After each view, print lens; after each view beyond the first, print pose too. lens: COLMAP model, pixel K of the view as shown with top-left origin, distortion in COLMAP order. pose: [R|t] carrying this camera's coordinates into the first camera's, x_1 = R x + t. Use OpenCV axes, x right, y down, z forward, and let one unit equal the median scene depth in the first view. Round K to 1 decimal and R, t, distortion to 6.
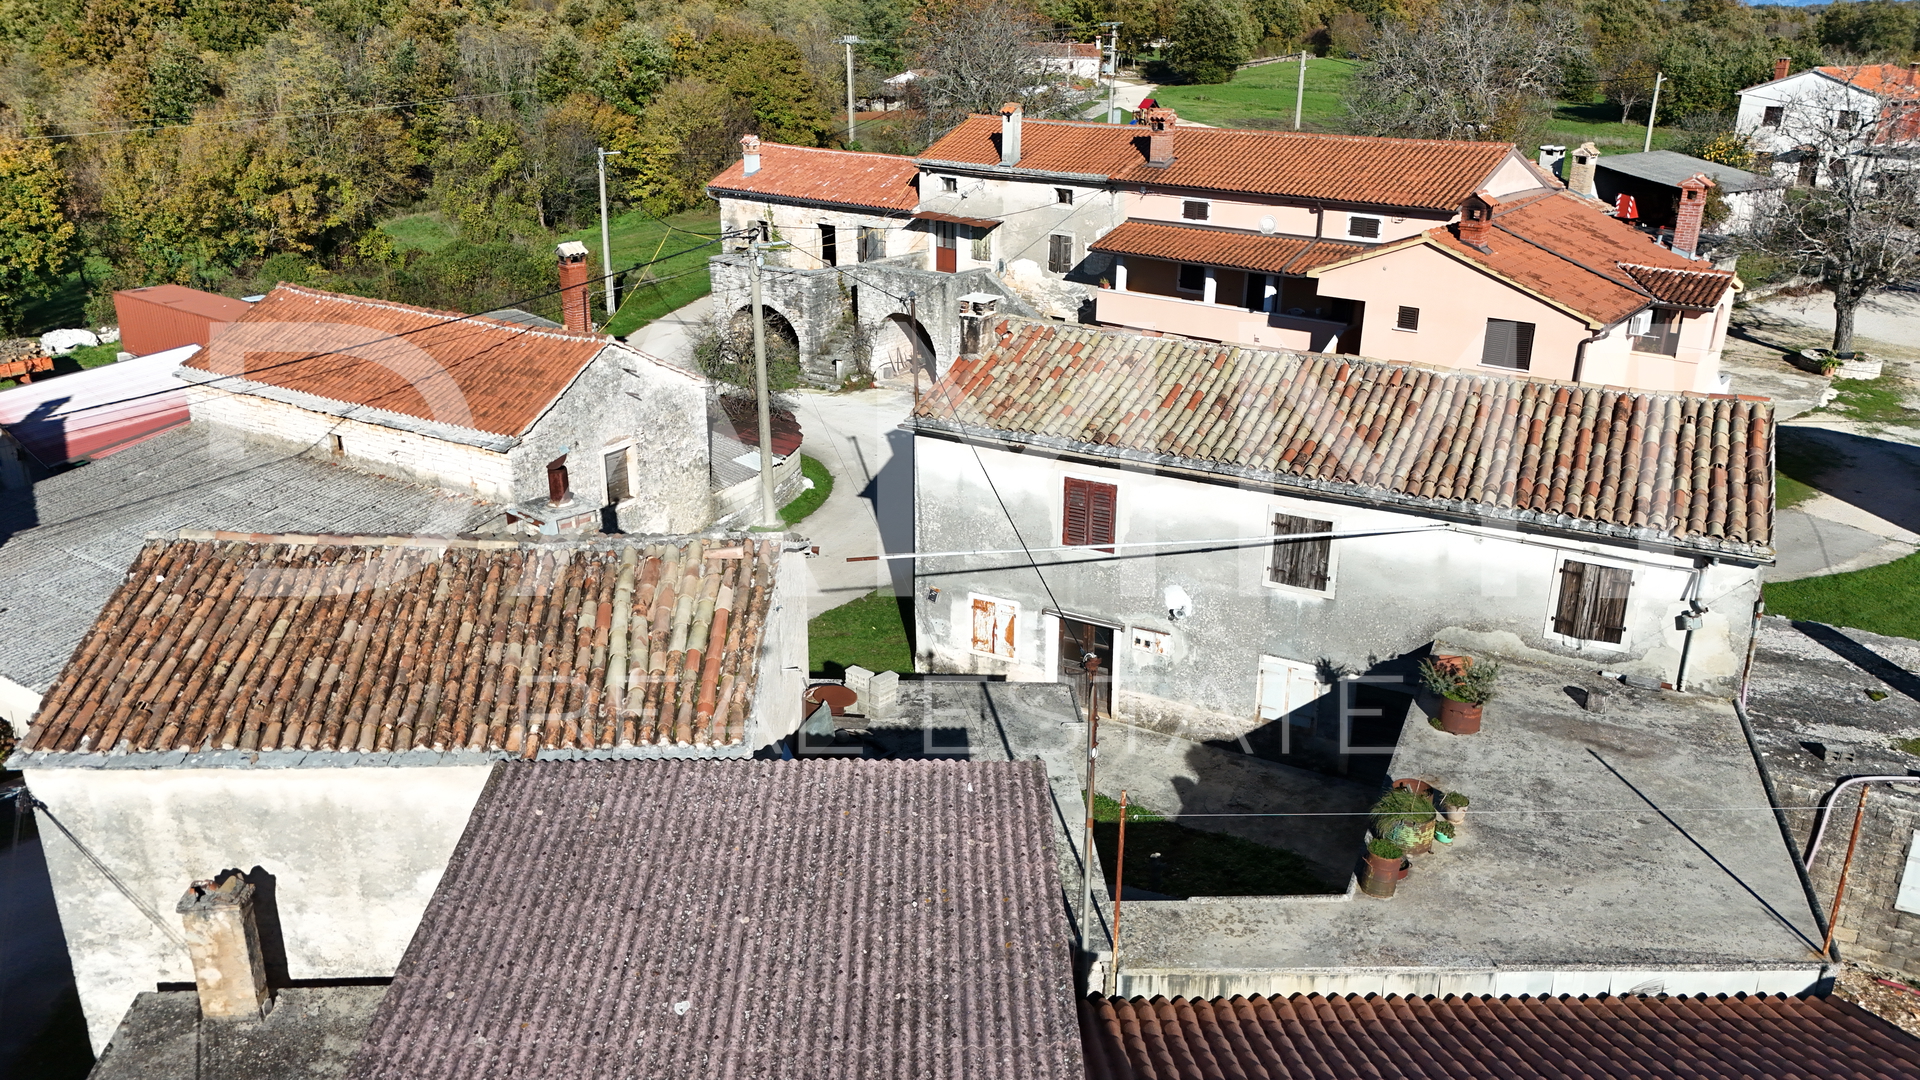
lens RADIAL K [[1411.0, 0, 963.6], [0, 1411.0, 537.9], [0, 0, 1]] dist [0.066596, -0.056389]
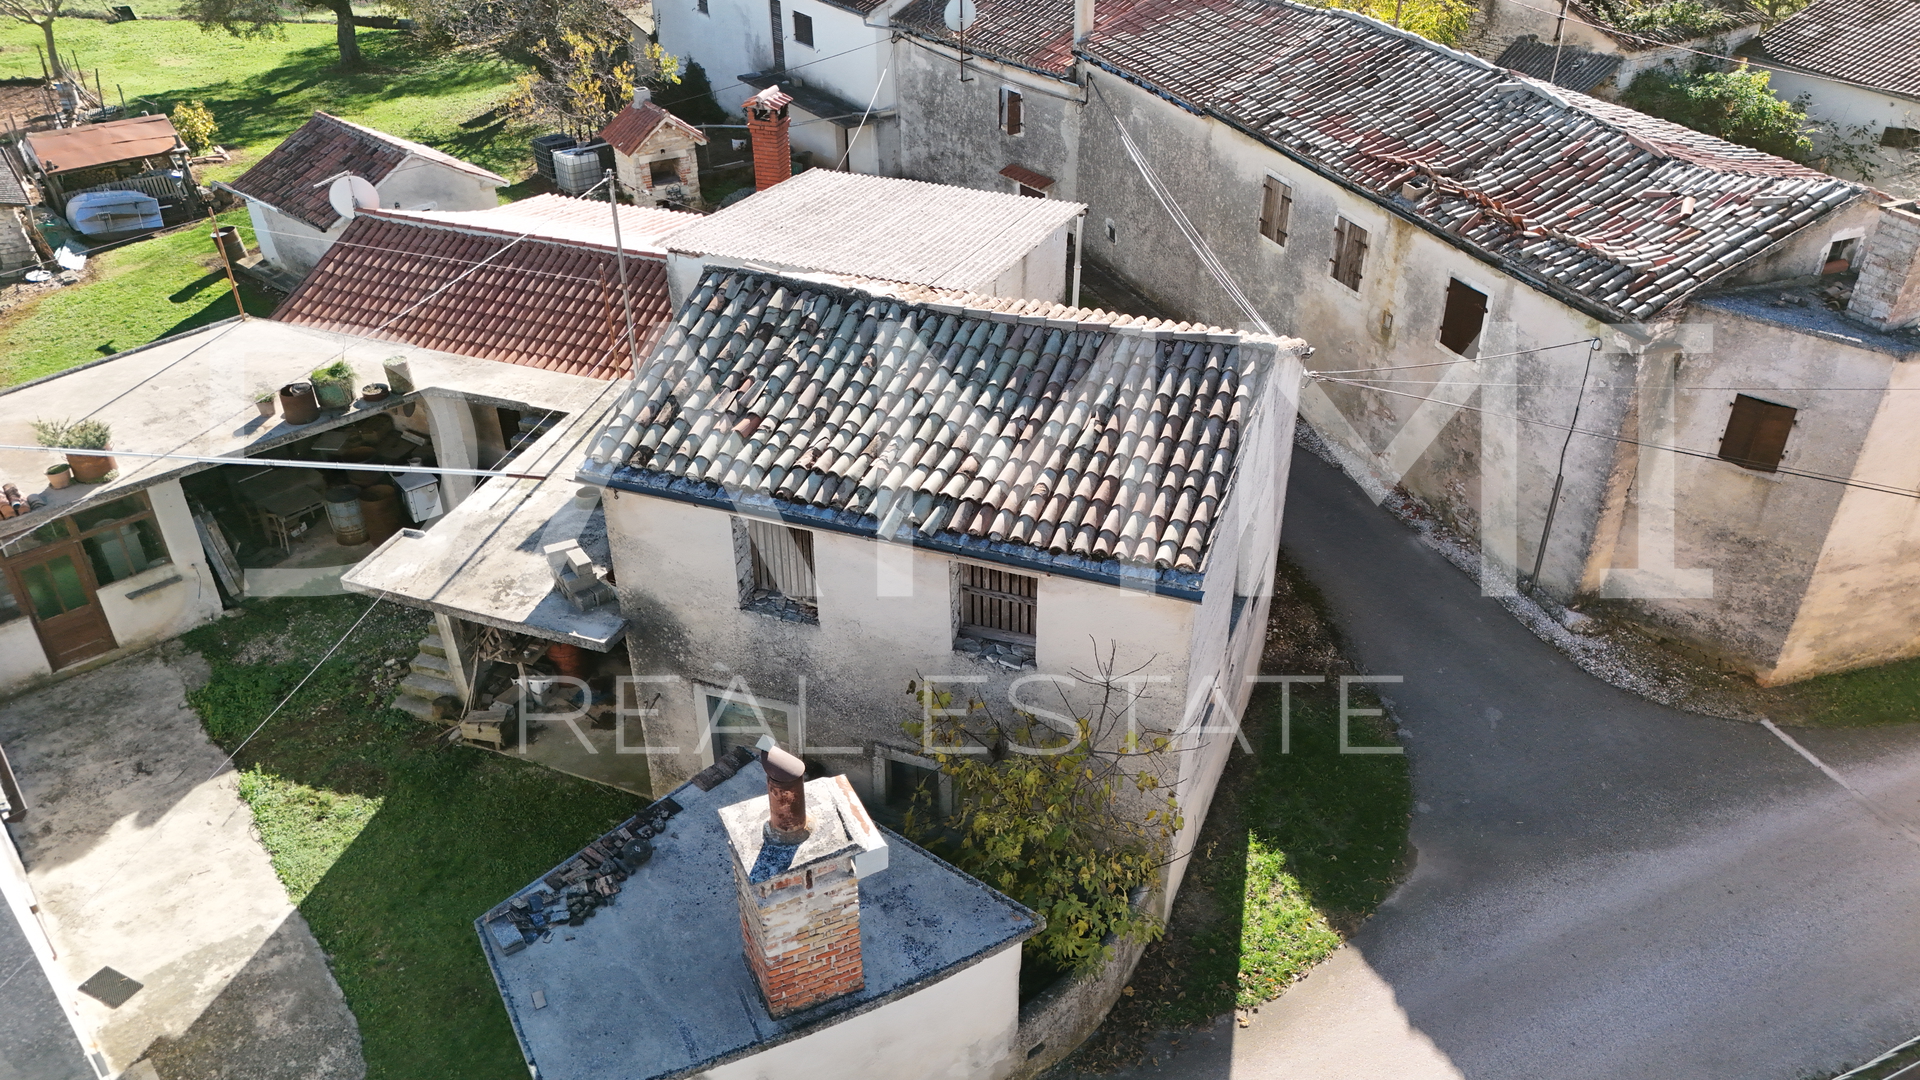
lens RADIAL K [[1418.3, 0, 962.7], [0, 1418.3, 524.0], [0, 0, 1]] dist [0.083778, -0.104266]
pose [[-0.930814, -0.198955, 0.306596, -0.524112], [0.124334, 0.616462, 0.777506, -0.538967], [-0.343694, 0.761834, -0.549075, 1.288929]]
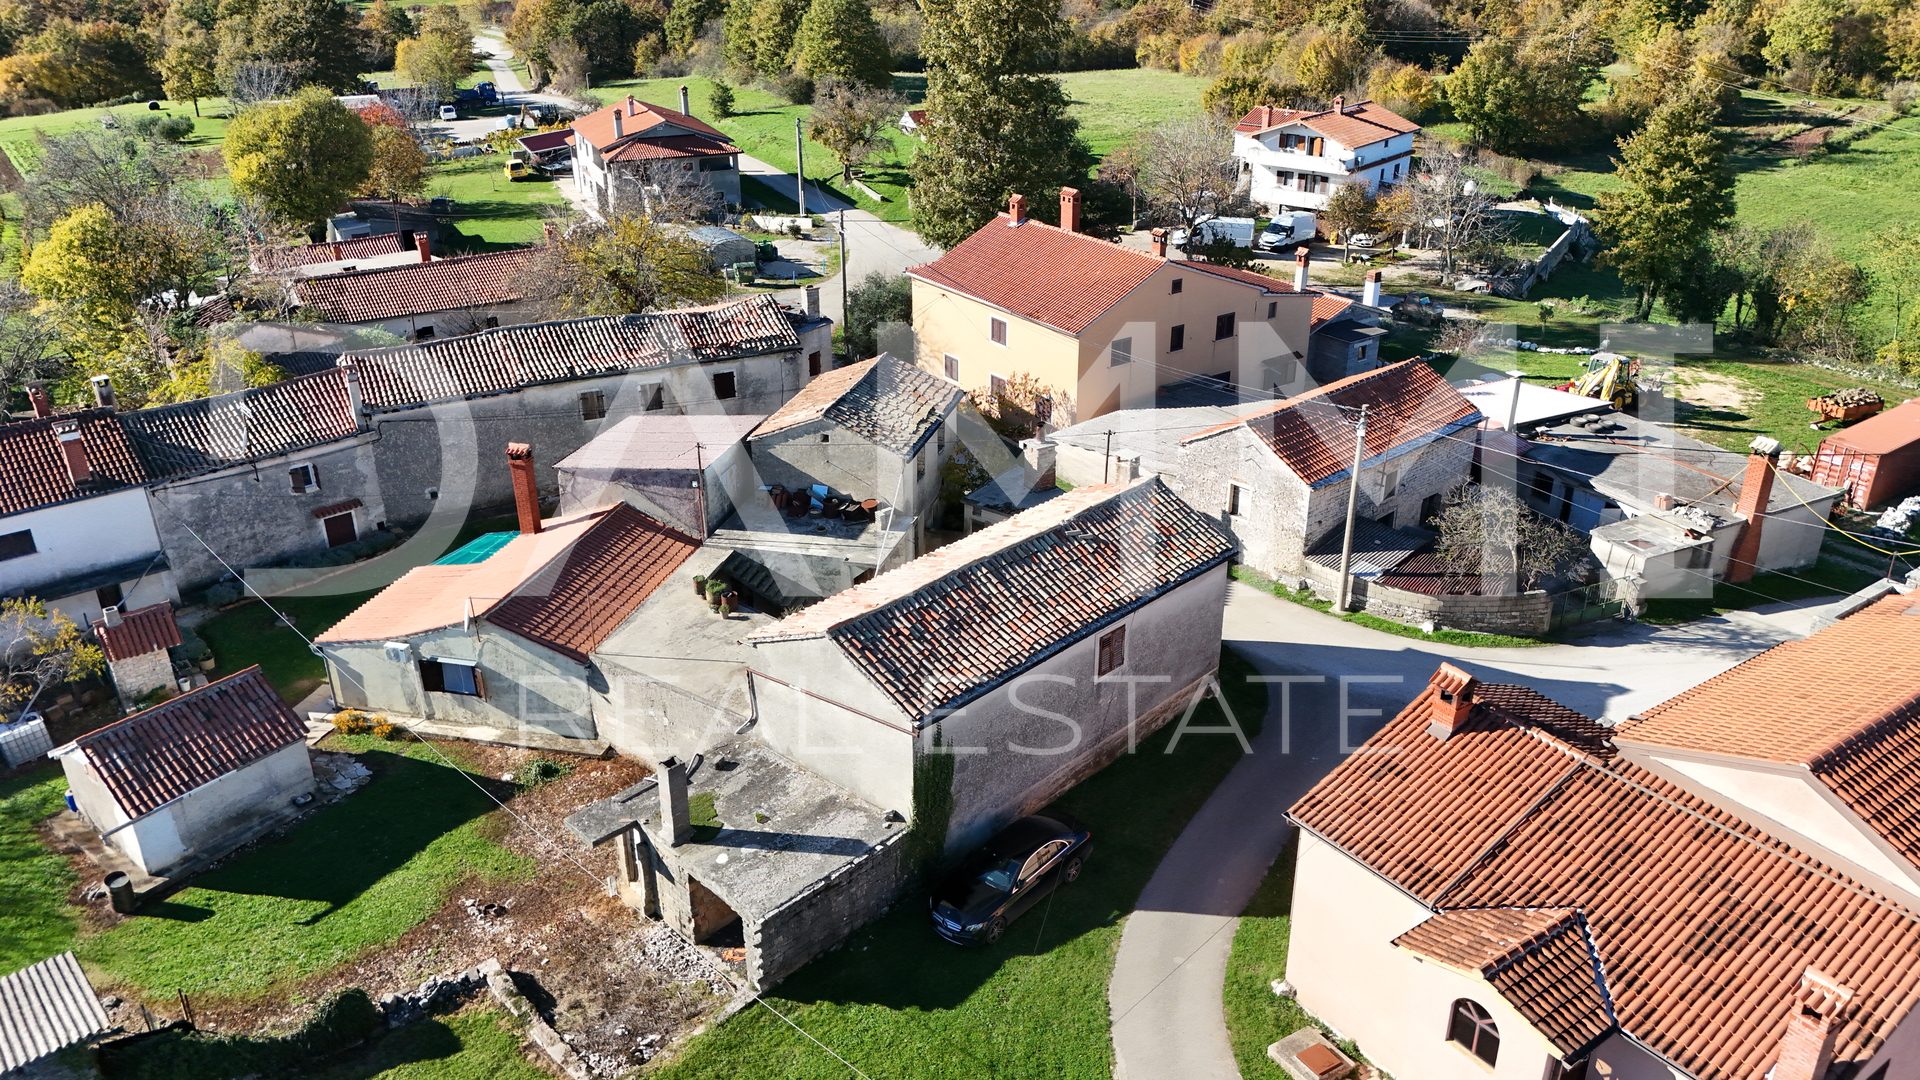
lens RADIAL K [[1399.1, 0, 960.0], [0, 1399.1, 540.0], [0, 0, 1]] dist [0.111980, -0.139817]
pose [[-0.286146, 0.399923, -0.870737, 1.883053], [-0.336581, 0.808873, 0.482118, -1.001194], [0.897125, 0.431030, -0.096849, 1.272618]]
